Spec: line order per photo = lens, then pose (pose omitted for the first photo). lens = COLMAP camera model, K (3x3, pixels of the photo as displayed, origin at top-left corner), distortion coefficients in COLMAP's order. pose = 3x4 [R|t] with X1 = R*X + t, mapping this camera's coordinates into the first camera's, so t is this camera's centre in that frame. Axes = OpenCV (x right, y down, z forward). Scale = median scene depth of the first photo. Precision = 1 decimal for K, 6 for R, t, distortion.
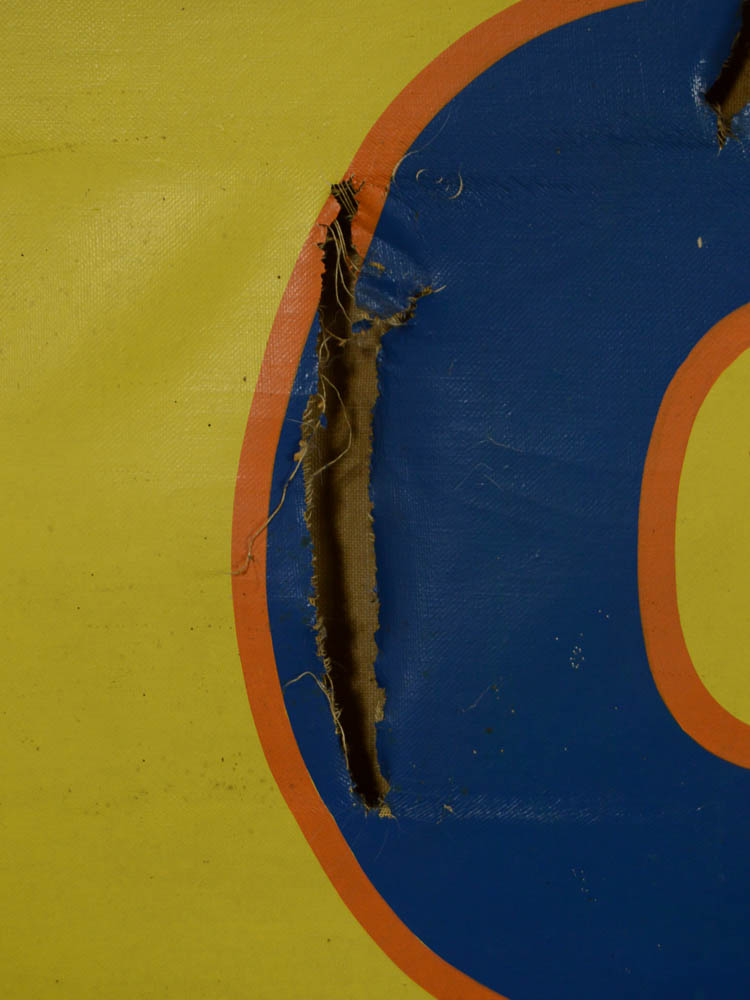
lens RADIAL K [[2423.5, 0, 376.2], [0, 2423.5, 496.4], [0, 0, 1]] dist [-0.032121, 0.000000]
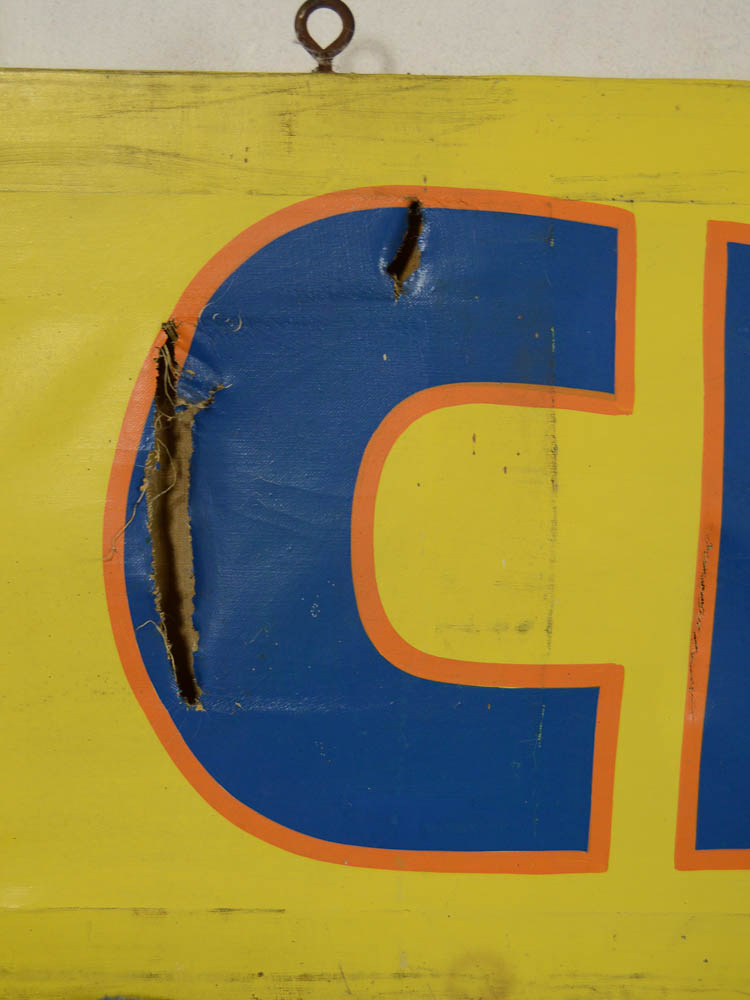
lens RADIAL K [[1845.5, 0, 375.4], [0, 1845.5, 501.0], [0, 0, 1]] dist [-0.102373, 0.000000]
pose [[0.998599, -0.005963, 0.052576, 0.059008], [0.007649, 0.999461, -0.031927, 0.033004], [-0.052358, 0.032285, 0.998106, -0.250659]]
